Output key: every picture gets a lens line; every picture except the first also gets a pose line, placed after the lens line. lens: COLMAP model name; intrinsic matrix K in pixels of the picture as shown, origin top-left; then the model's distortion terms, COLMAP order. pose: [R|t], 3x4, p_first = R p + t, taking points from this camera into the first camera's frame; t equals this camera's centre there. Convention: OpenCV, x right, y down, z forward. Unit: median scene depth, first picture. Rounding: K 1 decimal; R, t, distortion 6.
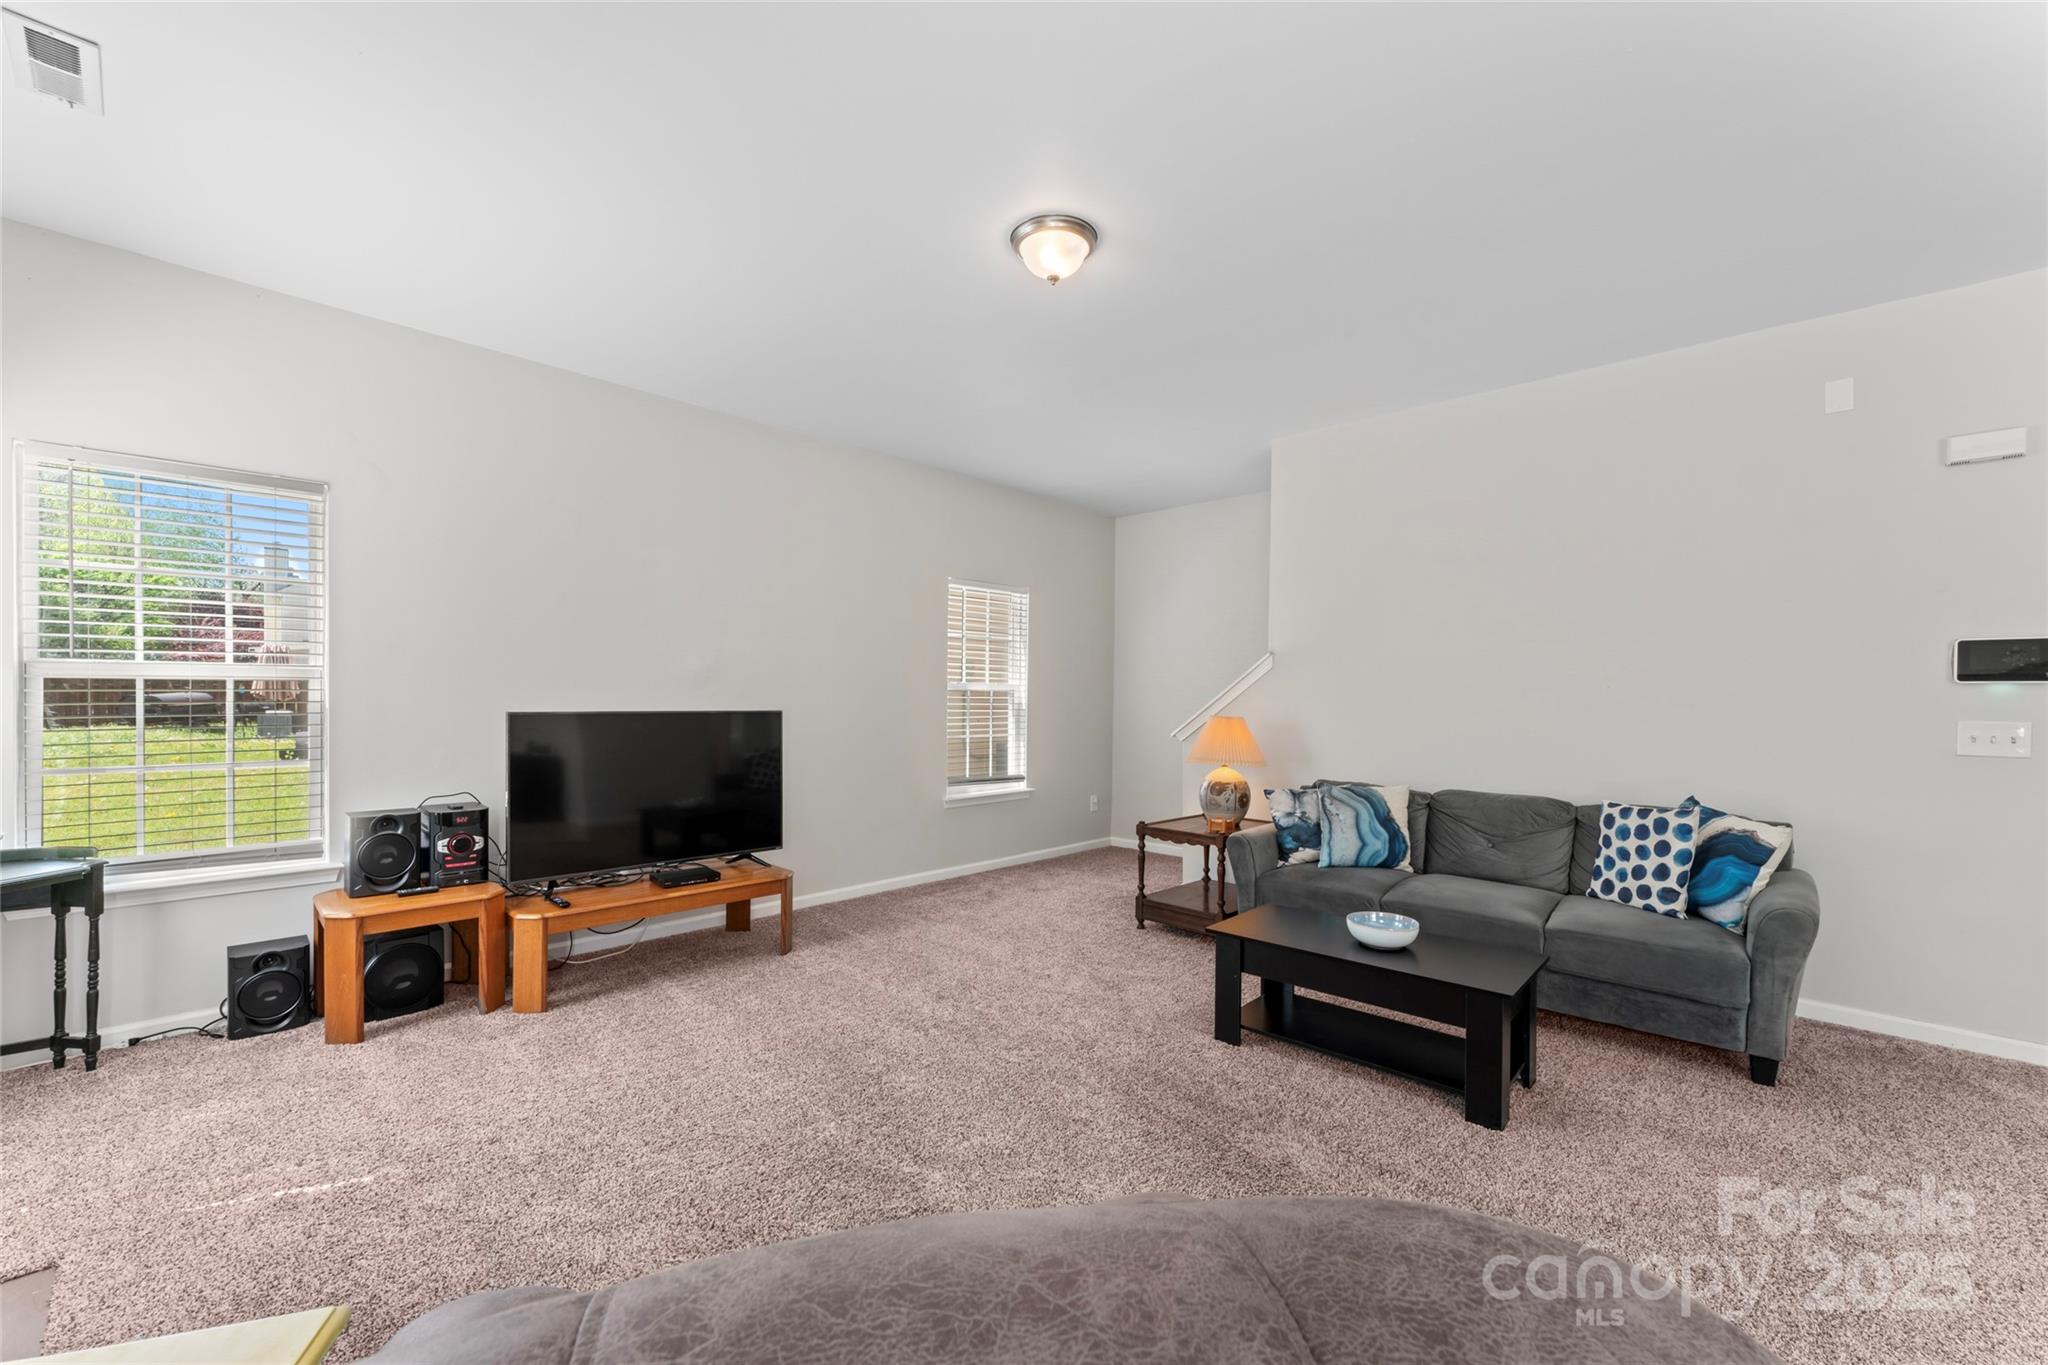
lens RADIAL K [[816.1, 0, 995.3], [0, 816.1, 704.8], [0, 0, 1]] dist [-0.000162, 0.000356]
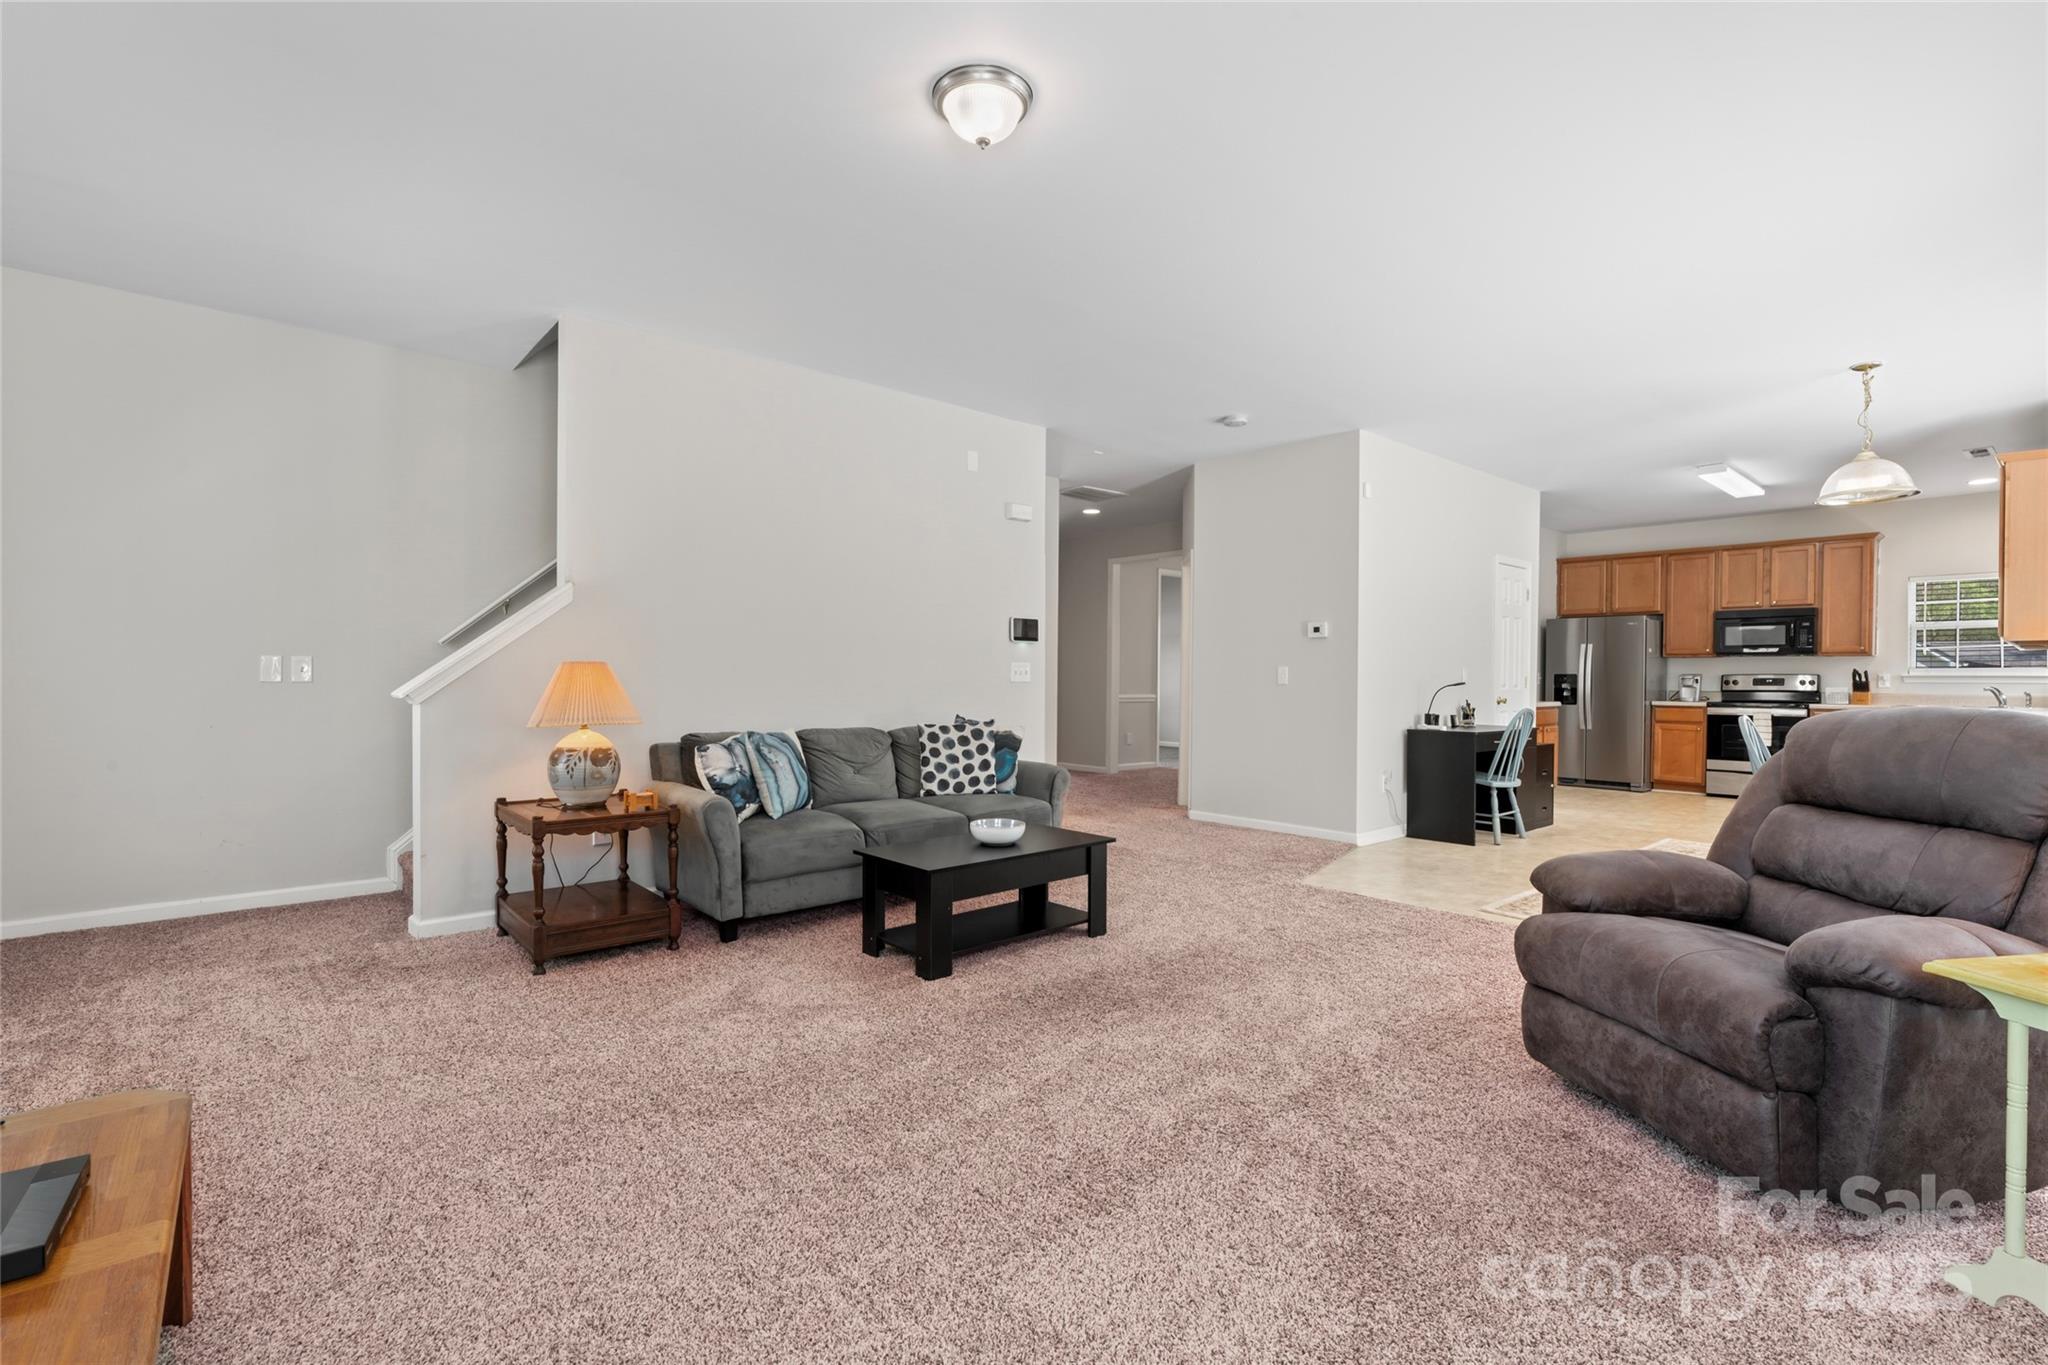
lens RADIAL K [[919.6, 0, 1020.9], [0, 919.6, 687.0], [0, 0, 1]] dist [-0.004265, 0.001487]
pose [[0.082738, -0.019413, 0.996382, -0.759787], [0.006726, 0.999798, 0.018921, 0.032419], [-0.996549, 0.005136, 0.082852, 0.745851]]
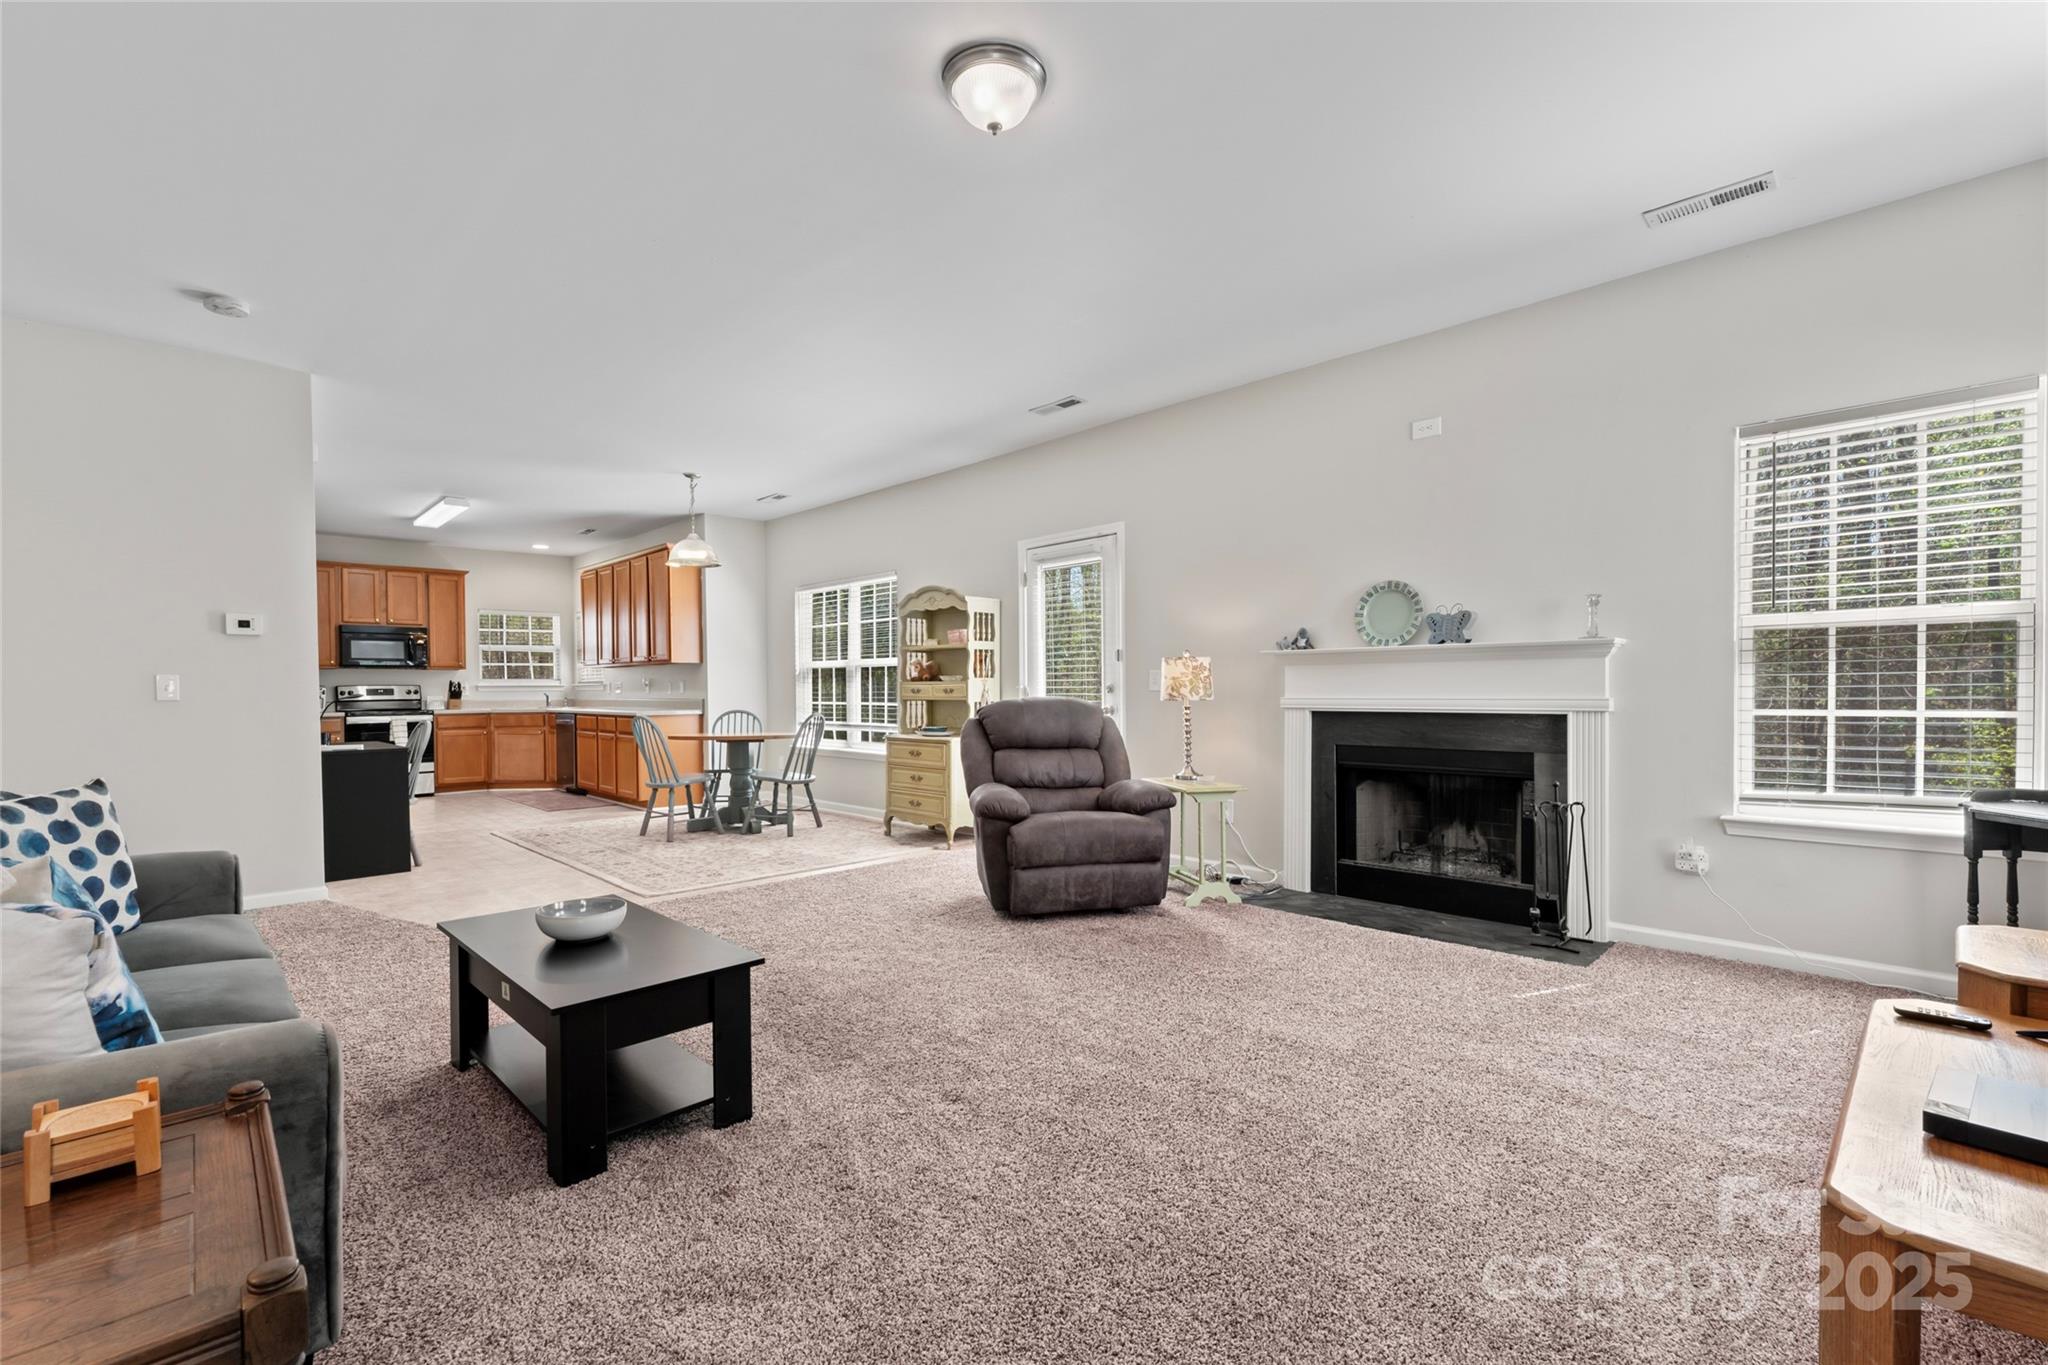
lens RADIAL K [[887.2, 0, 1007.7], [0, 887.2, 701.9], [0, 0, 1]] dist [0.001612, -0.000296]
pose [[-0.999491, -0.001637, 0.031855, 0.023141], [-0.000728, 0.999593, 0.028532, 0.031630], [-0.031889, 0.028494, -0.999085, 1.624822]]
